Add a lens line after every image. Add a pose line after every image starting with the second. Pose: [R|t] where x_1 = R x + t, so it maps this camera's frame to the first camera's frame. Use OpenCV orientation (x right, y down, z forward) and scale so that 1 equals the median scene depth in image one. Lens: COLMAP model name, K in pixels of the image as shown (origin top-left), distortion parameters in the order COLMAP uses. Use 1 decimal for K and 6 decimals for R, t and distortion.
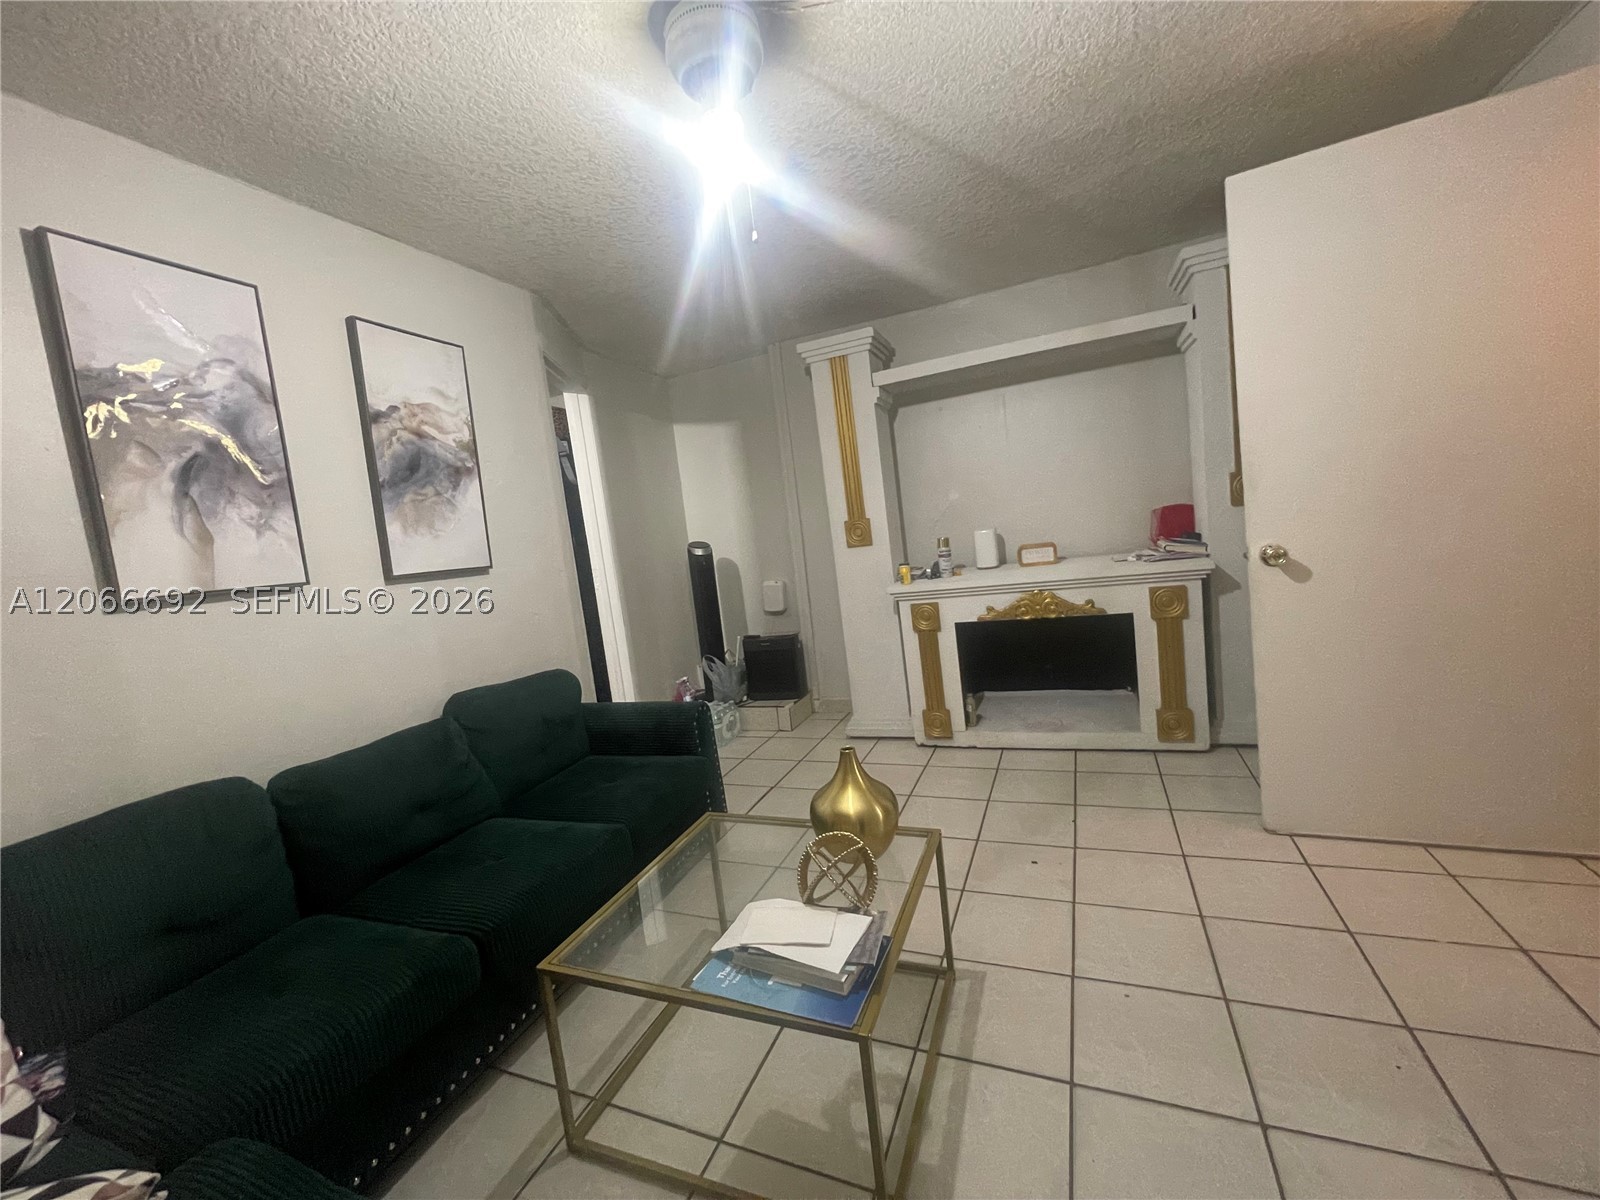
lens RADIAL K [[645.9, 0, 791.6], [0, 645.9, 591.7], [0, 0, 1]] dist [-0.002199, 0.001119]
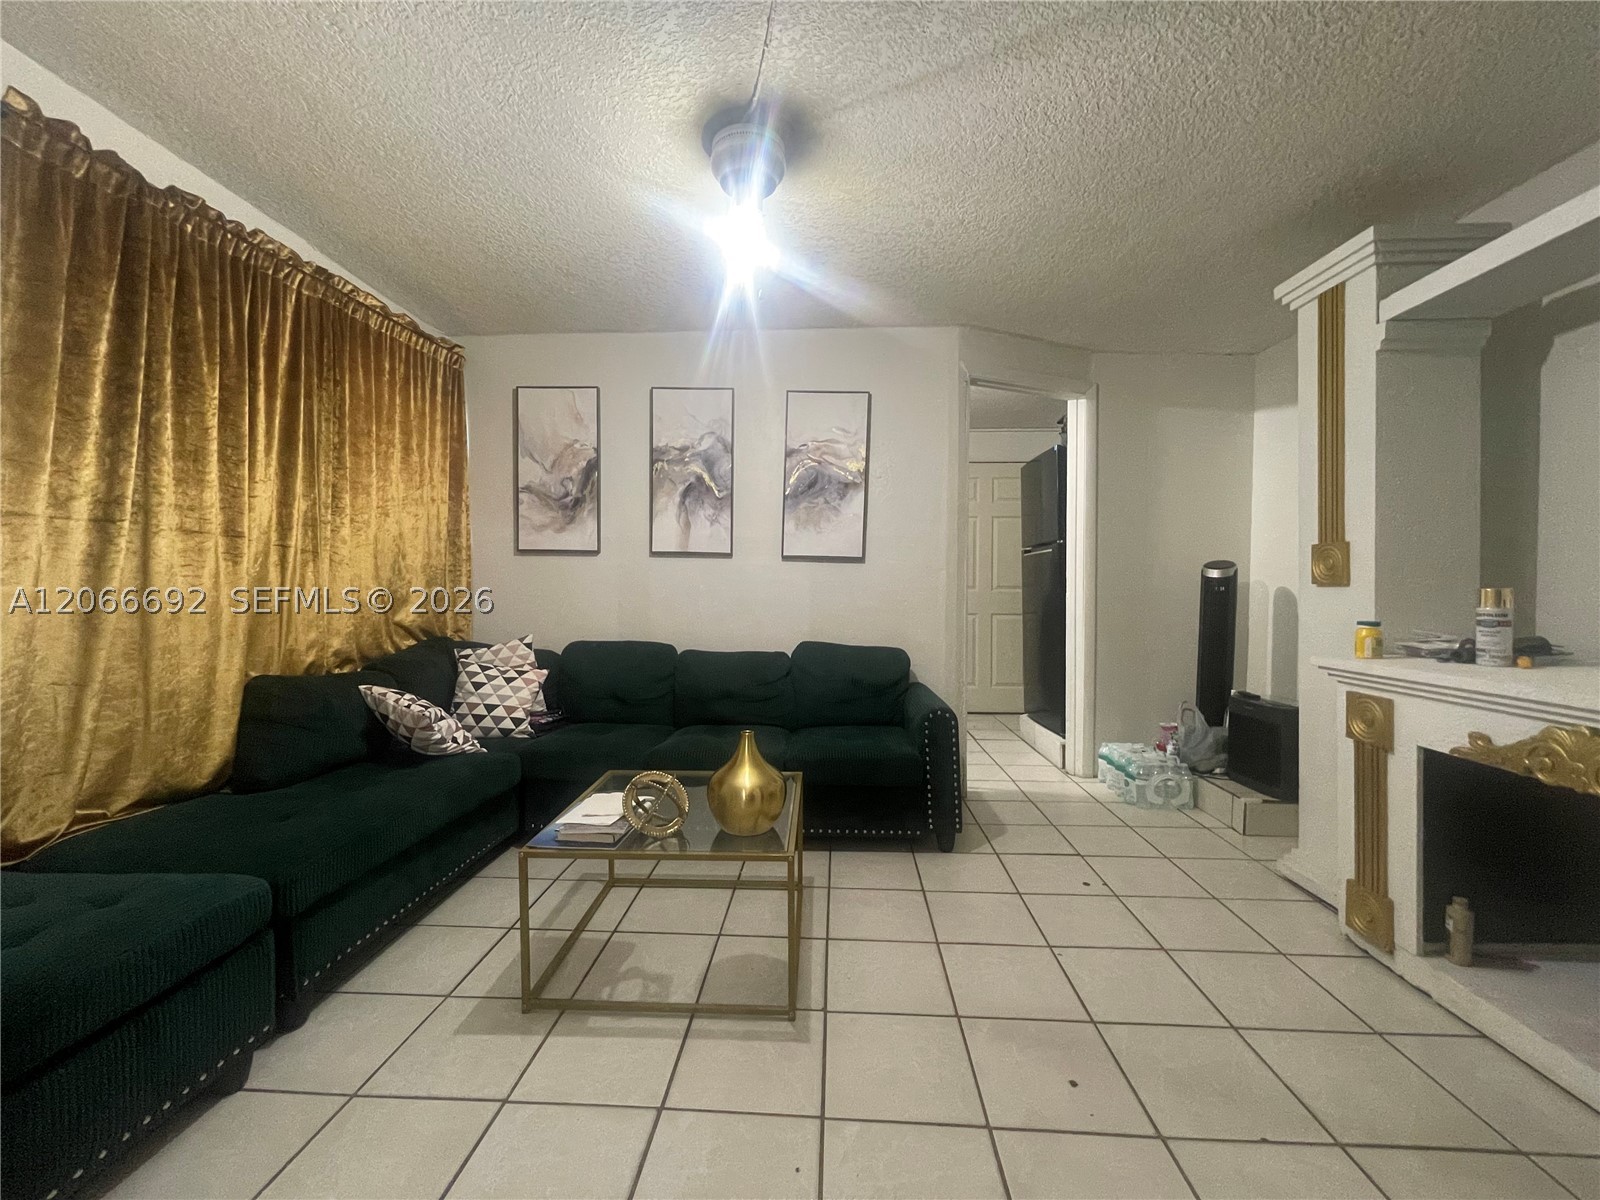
lens RADIAL K [[645.9, 0, 795.9], [0, 645.9, 587.8], [0, 0, 1]] dist [-0.002199, 0.001119]
pose [[0.341450, 0.127165, -0.931258, 0.771443], [-0.135928, 0.987070, 0.084947, -0.076663], [0.930019, 0.097579, 0.354320, 0.448177]]
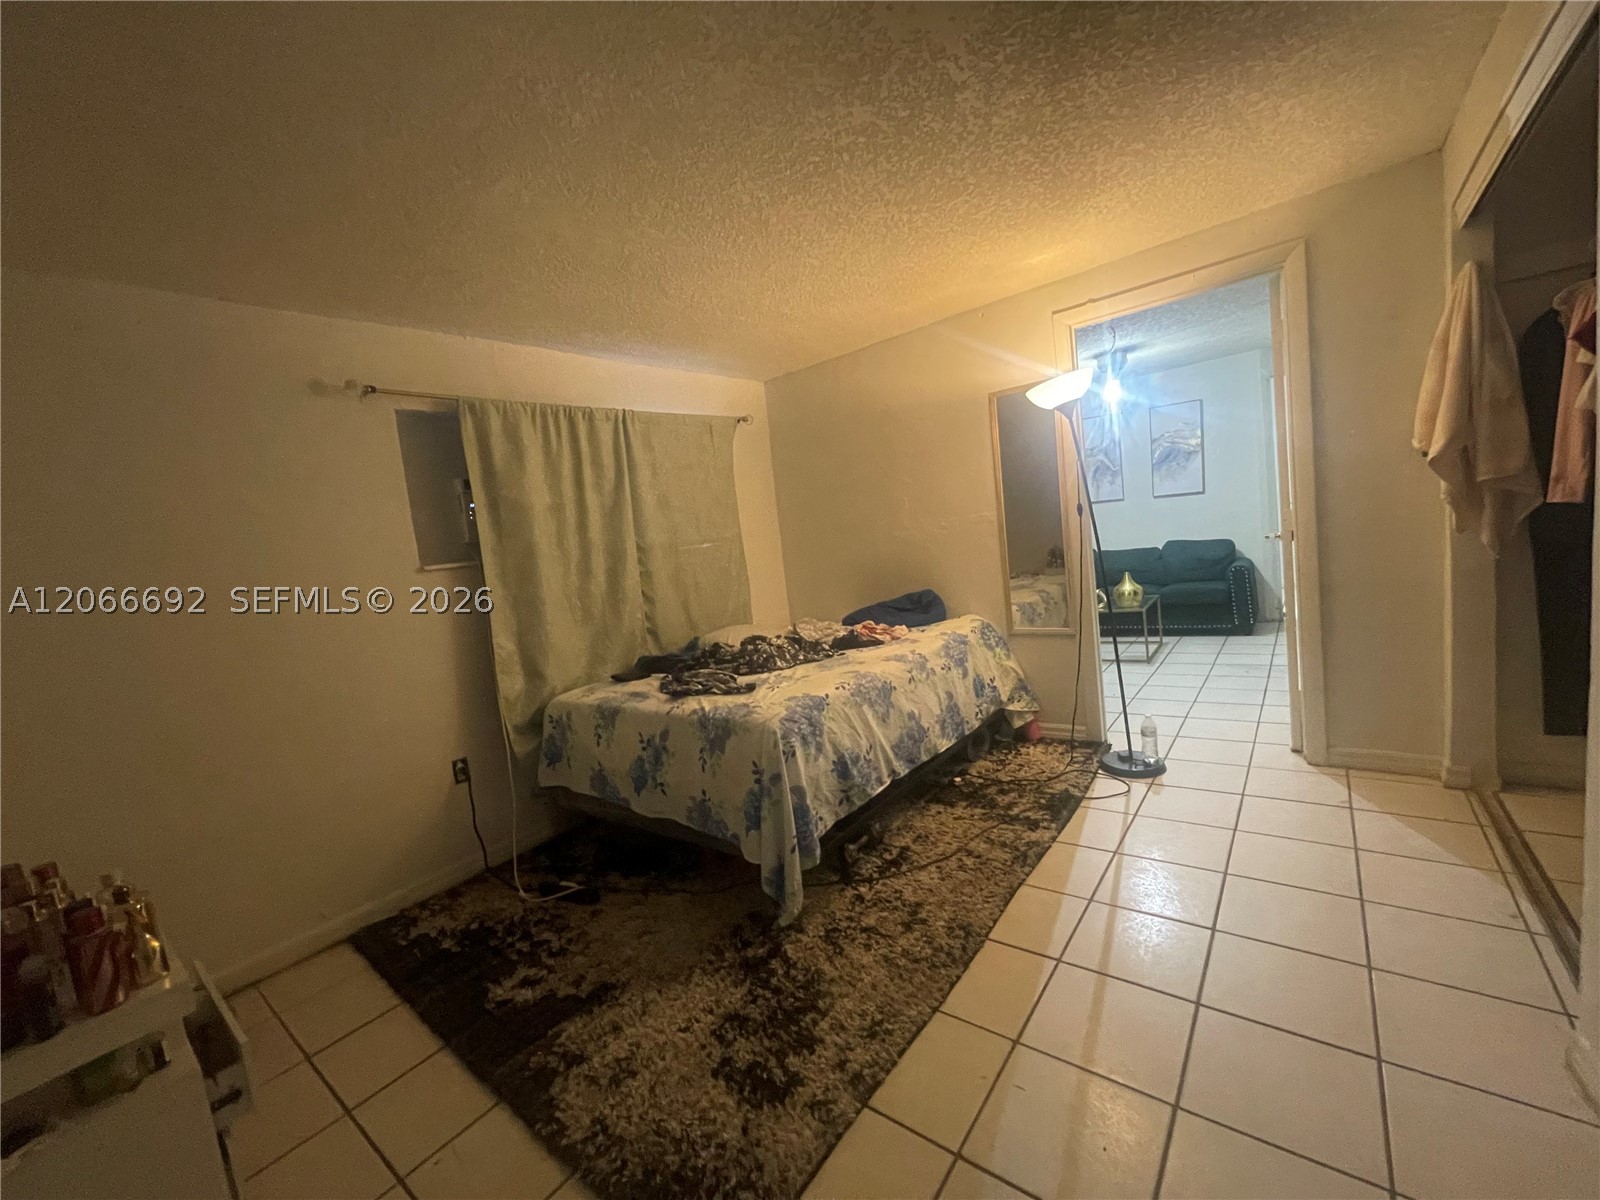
lens RADIAL K [[645.9, 0, 799.3], [0, 645.9, 597.7], [0, 0, 1]] dist [-0.002199, 0.001119]
pose [[-0.240177, 0.222546, -0.944875, 2.396364], [0.047414, 0.974894, 0.217564, -0.262716], [0.969571, 0.007453, -0.244698, 0.153098]]
